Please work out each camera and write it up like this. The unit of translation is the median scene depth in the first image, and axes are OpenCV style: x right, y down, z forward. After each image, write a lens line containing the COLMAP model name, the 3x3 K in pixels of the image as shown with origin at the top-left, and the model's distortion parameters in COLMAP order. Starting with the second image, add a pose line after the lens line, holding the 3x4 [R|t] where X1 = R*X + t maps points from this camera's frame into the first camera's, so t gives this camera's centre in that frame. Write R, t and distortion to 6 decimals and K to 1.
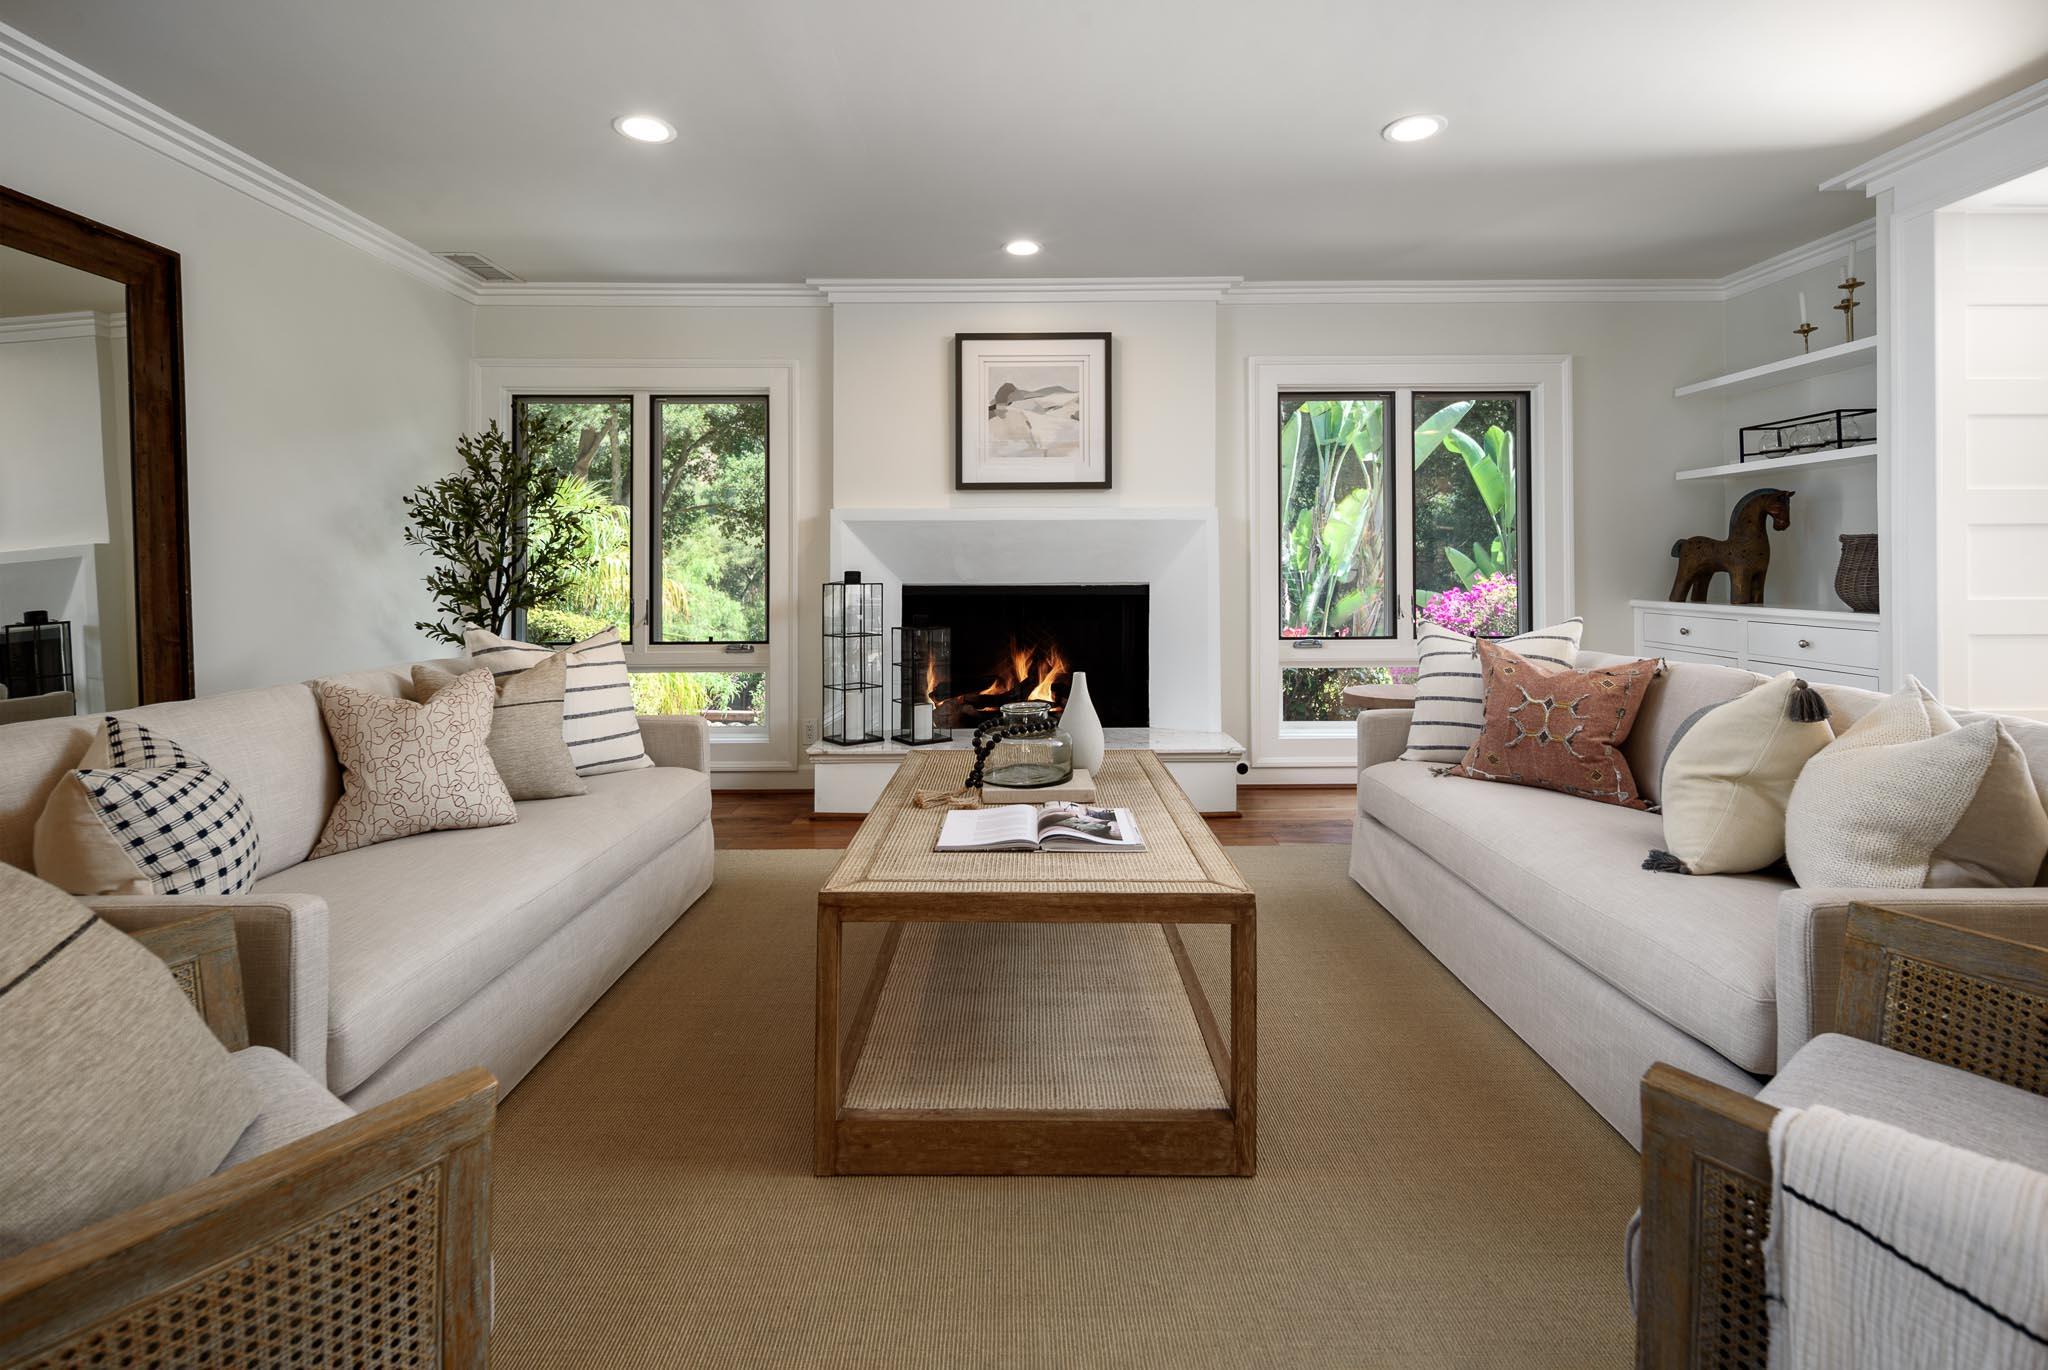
lens RADIAL K [[906.6, 0, 1024.8], [0, 906.6, 630.8], [0, 0, 1]] dist [0.001448, -0.000133]
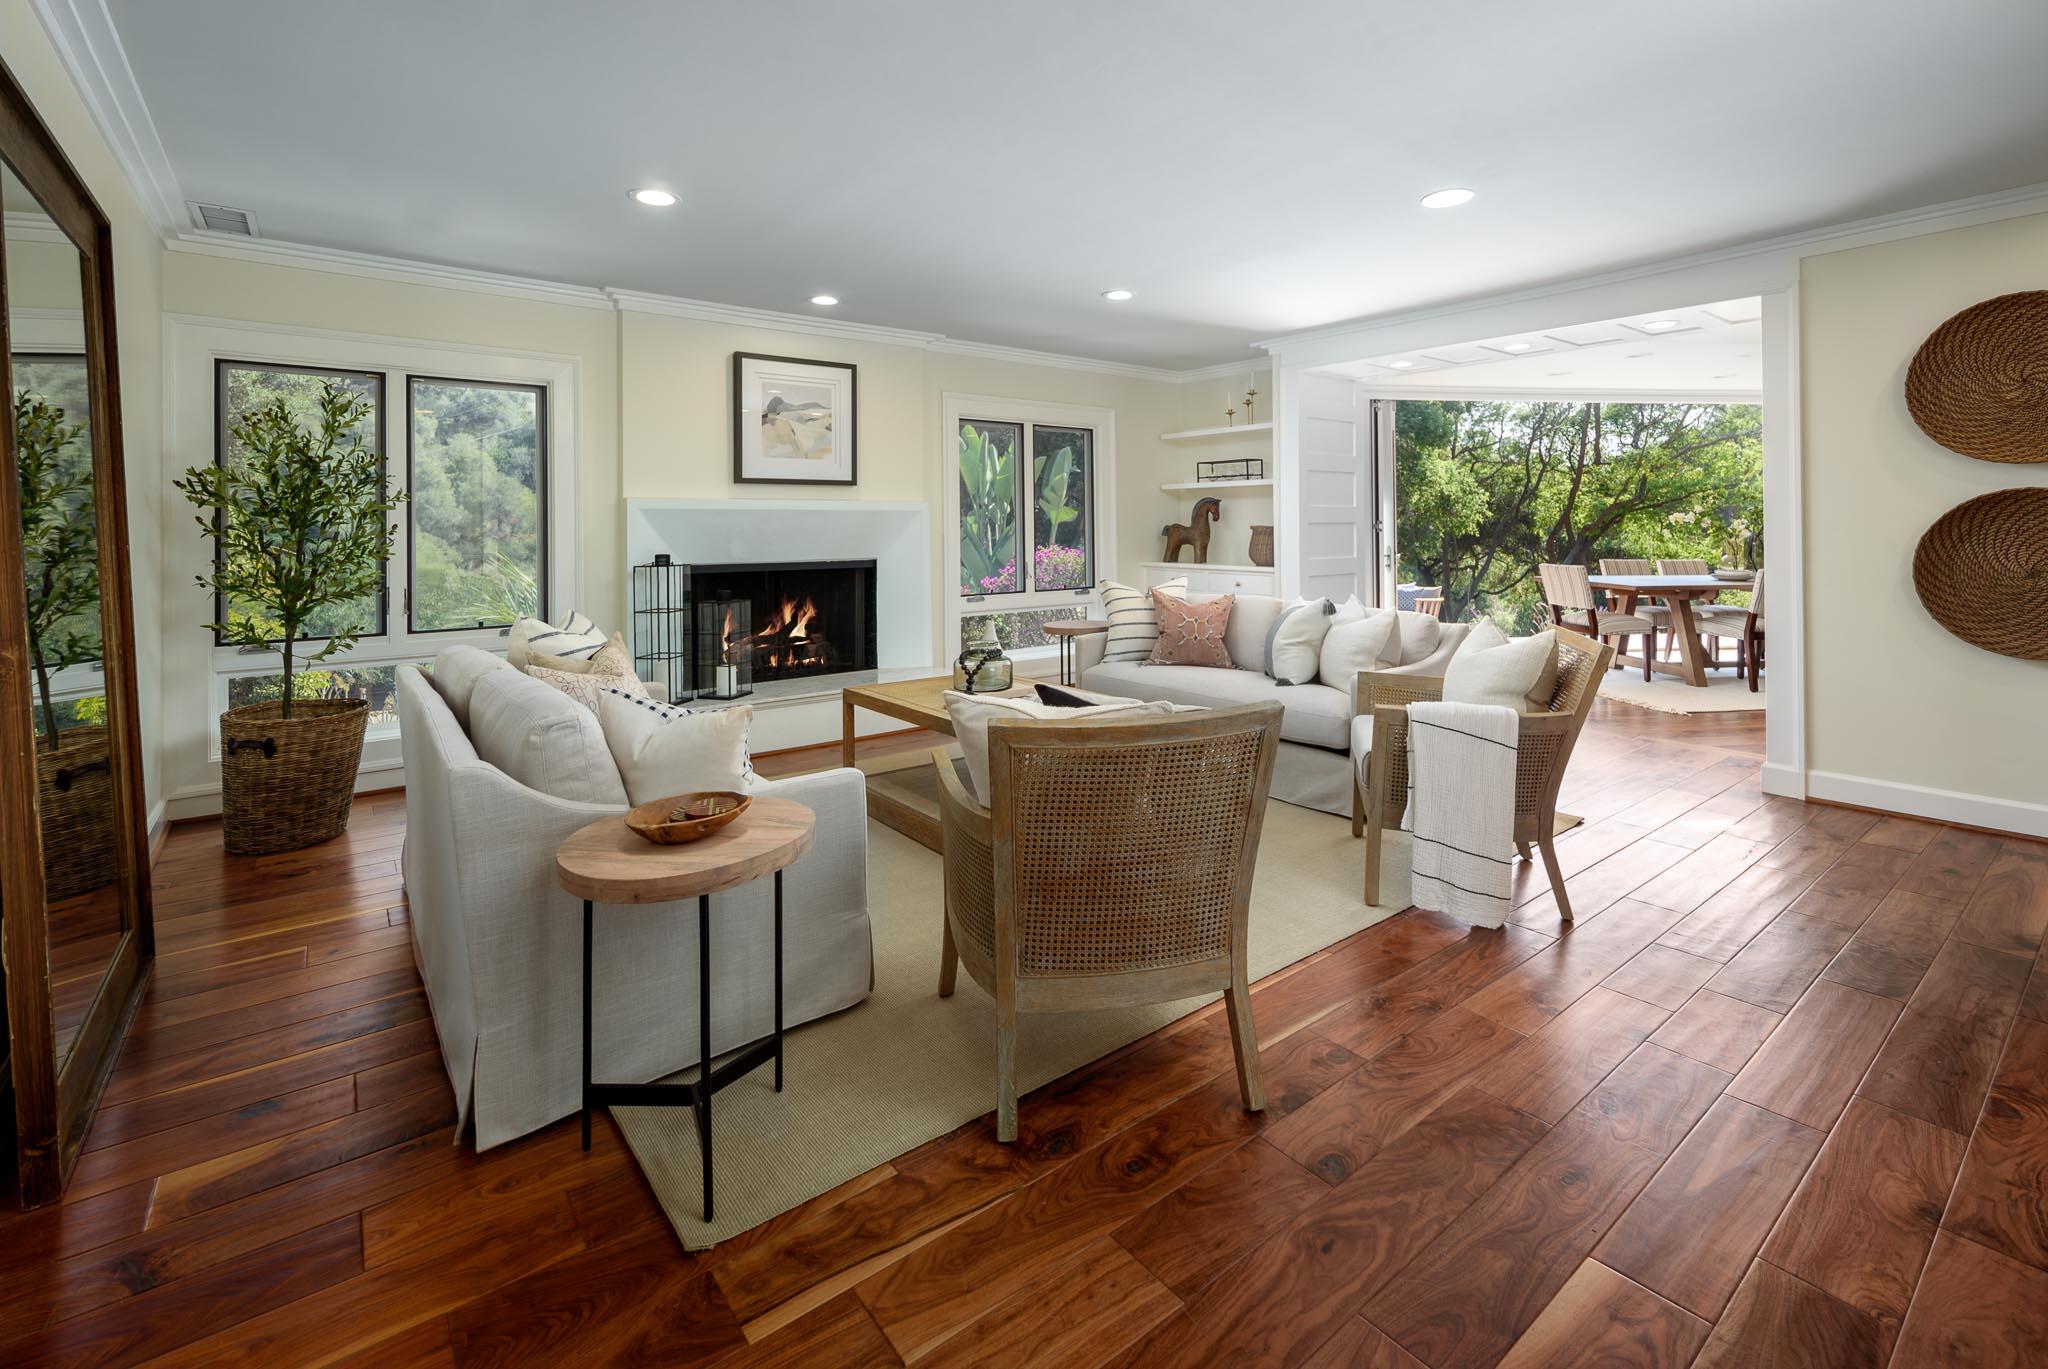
lens RADIAL K [[906.6, 0, 1024.8], [0, 906.6, 630.3], [0, 0, 1]] dist [0.001448, -0.000133]
pose [[0.791860, -0.071237, 0.606533, -0.523971], [0.045750, 0.997302, 0.057403, -0.015160], [-0.608986, -0.017706, 0.792983, -0.176786]]
